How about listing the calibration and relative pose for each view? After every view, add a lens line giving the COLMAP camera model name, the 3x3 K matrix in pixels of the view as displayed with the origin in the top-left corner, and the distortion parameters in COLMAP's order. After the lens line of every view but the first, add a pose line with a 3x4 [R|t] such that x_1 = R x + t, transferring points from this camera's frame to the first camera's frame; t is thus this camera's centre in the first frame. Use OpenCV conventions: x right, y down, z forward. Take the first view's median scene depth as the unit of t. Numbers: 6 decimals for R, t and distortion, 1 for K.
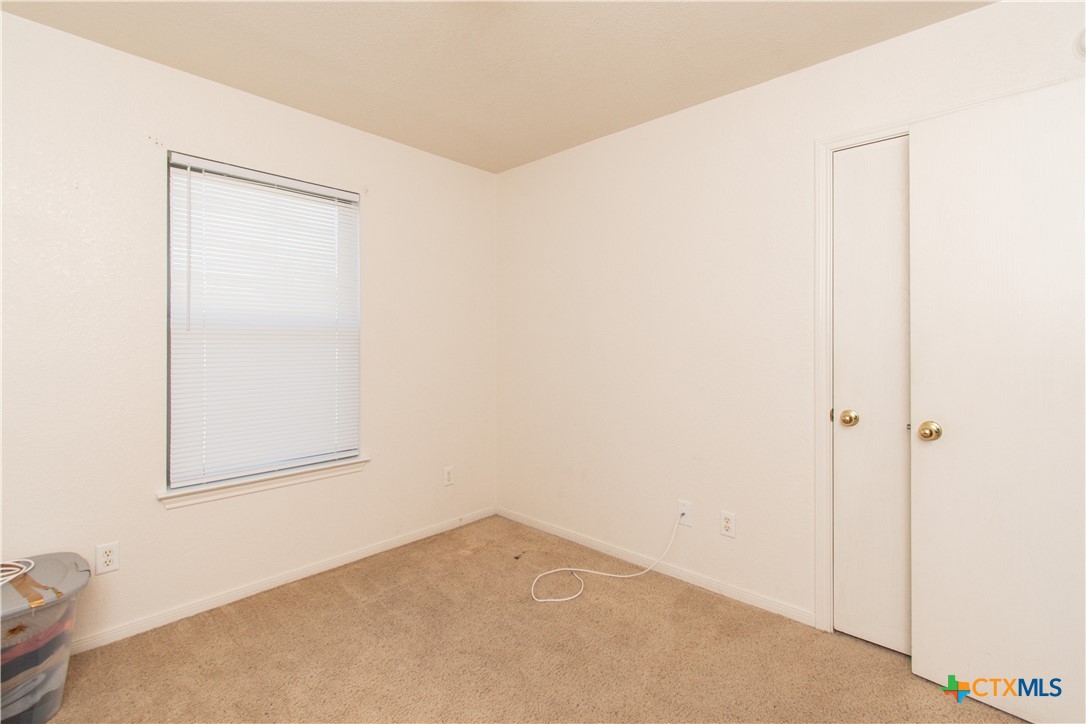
lens RADIAL K [[492.2, 0, 543.3], [0, 492.2, 339.1], [0, 0, 1]] dist [0.001899, 0.000003]
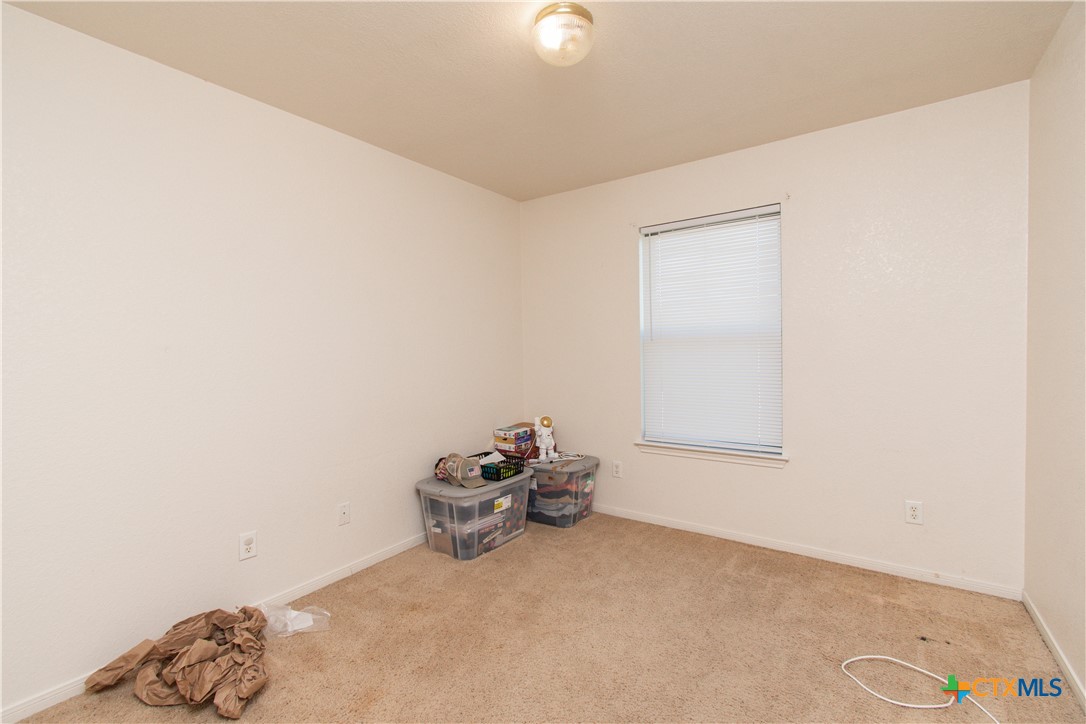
lens RADIAL K [[476.6, 0, 537.8], [0, 476.6, 363.0], [0, 0, 1]] dist [-0.000241, -0.000032]
pose [[0.134347, 0.022009, -0.990690, 0.594381], [0.022186, 0.999436, 0.025212, 0.005847], [0.990686, -0.025366, 0.133783, 0.372208]]
